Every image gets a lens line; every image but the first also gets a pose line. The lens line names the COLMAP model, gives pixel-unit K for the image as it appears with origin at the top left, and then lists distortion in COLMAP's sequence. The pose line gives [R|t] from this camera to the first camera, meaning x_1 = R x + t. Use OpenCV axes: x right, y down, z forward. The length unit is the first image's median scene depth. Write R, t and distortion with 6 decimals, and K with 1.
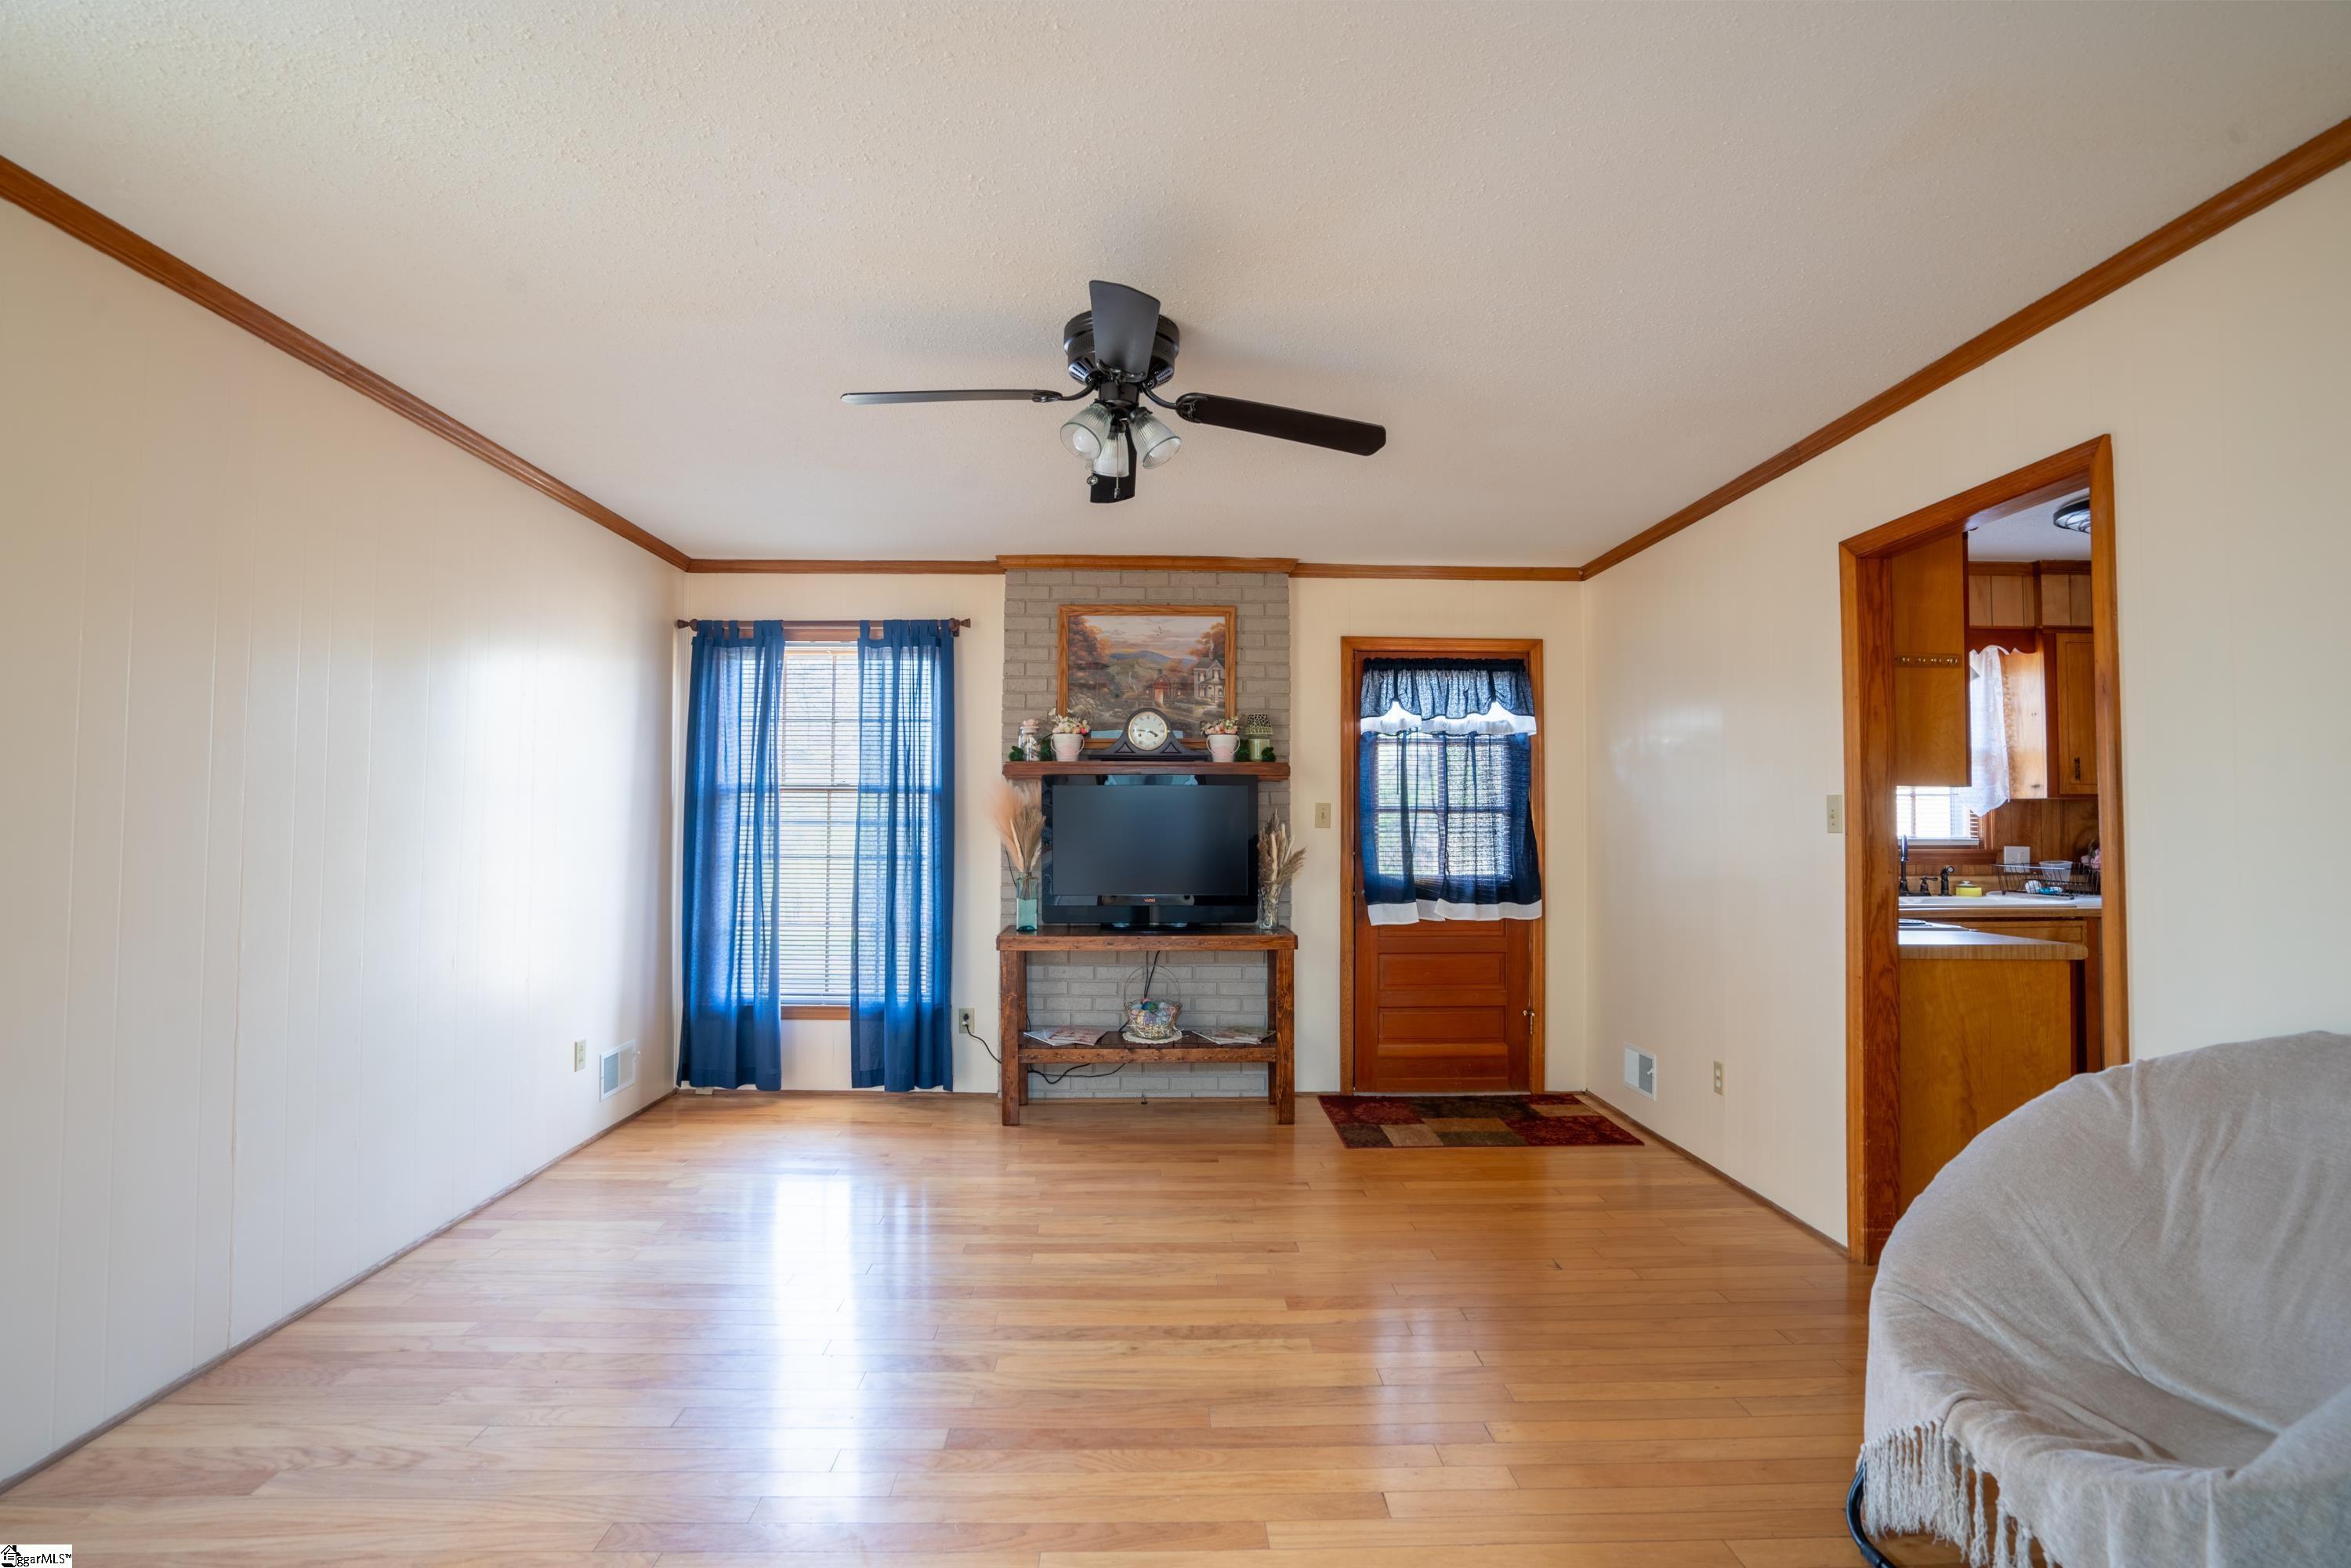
lens RADIAL K [[1096.4, 0, 1169.0], [0, 1096.4, 795.6], [0, 0, 1]] dist [-0.020679, 0.004239]
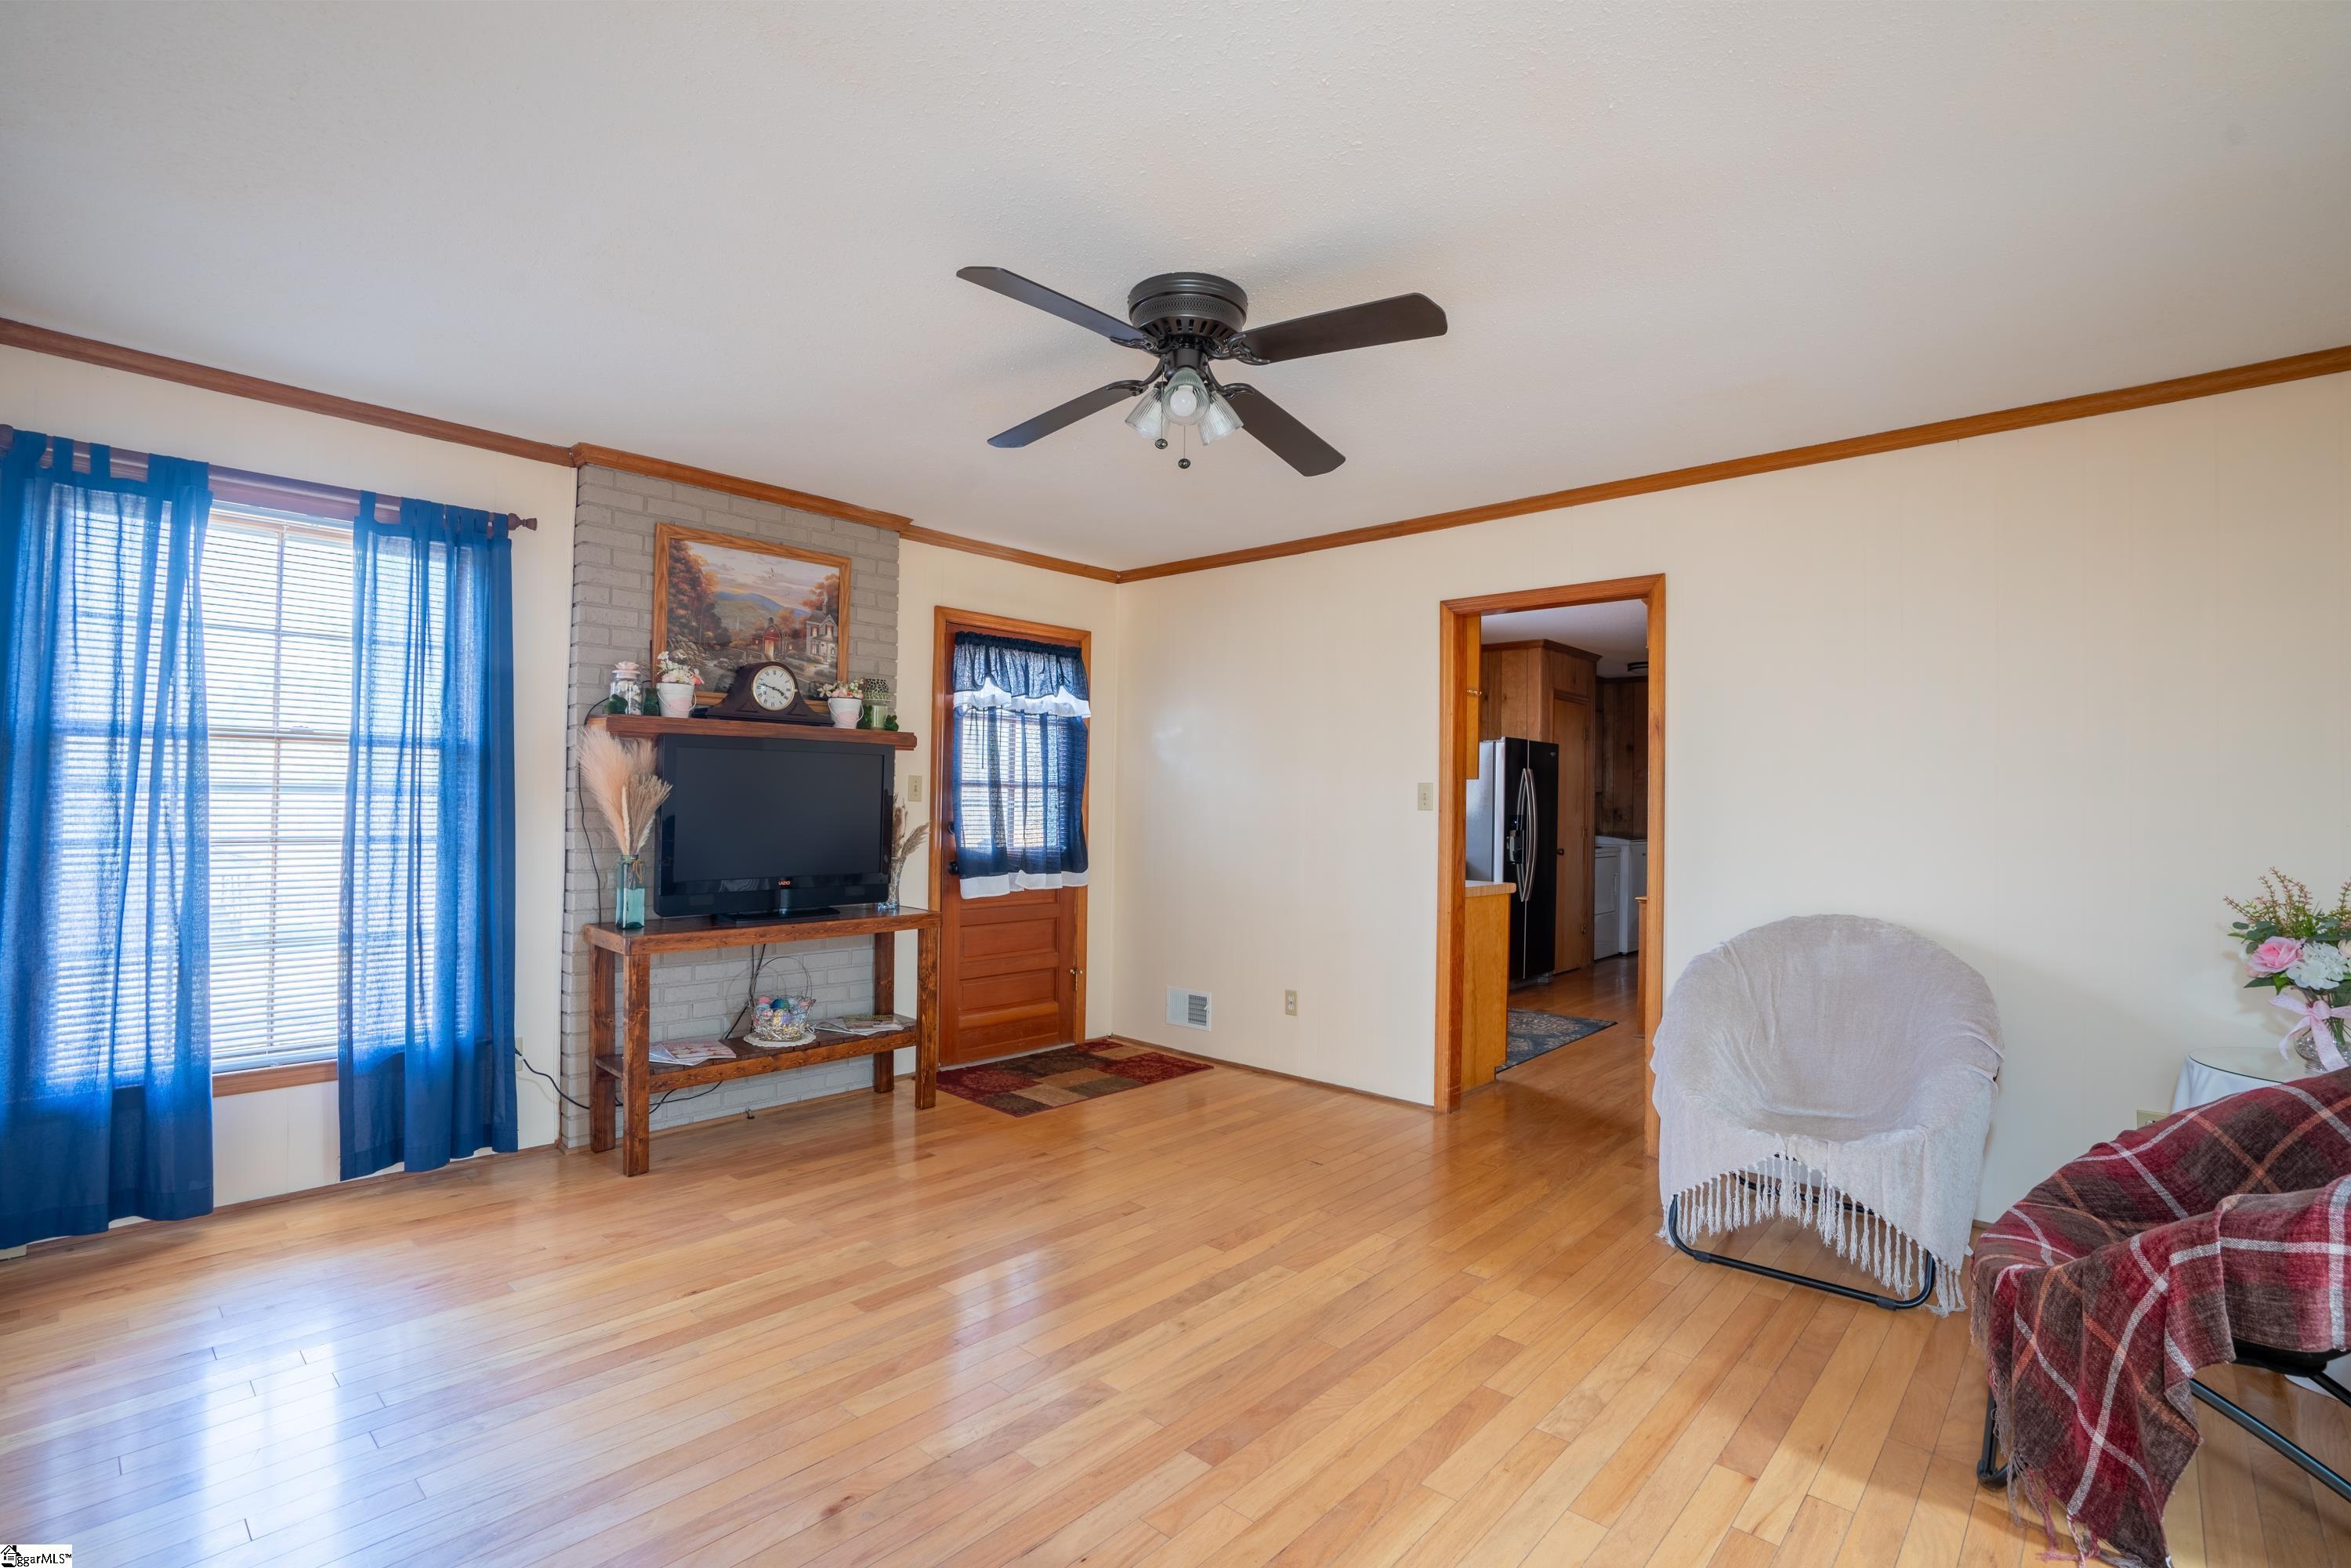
lens RADIAL K [[1096.4, 0, 1168.1], [0, 1096.4, 783.3], [0, 0, 1]] dist [-0.020679, 0.004239]
pose [[0.703655, 0.019523, 0.710274, -0.403919], [-0.030553, 0.999529, 0.002794, 0.004223], [-0.709885, -0.023667, 0.703920, 0.166358]]
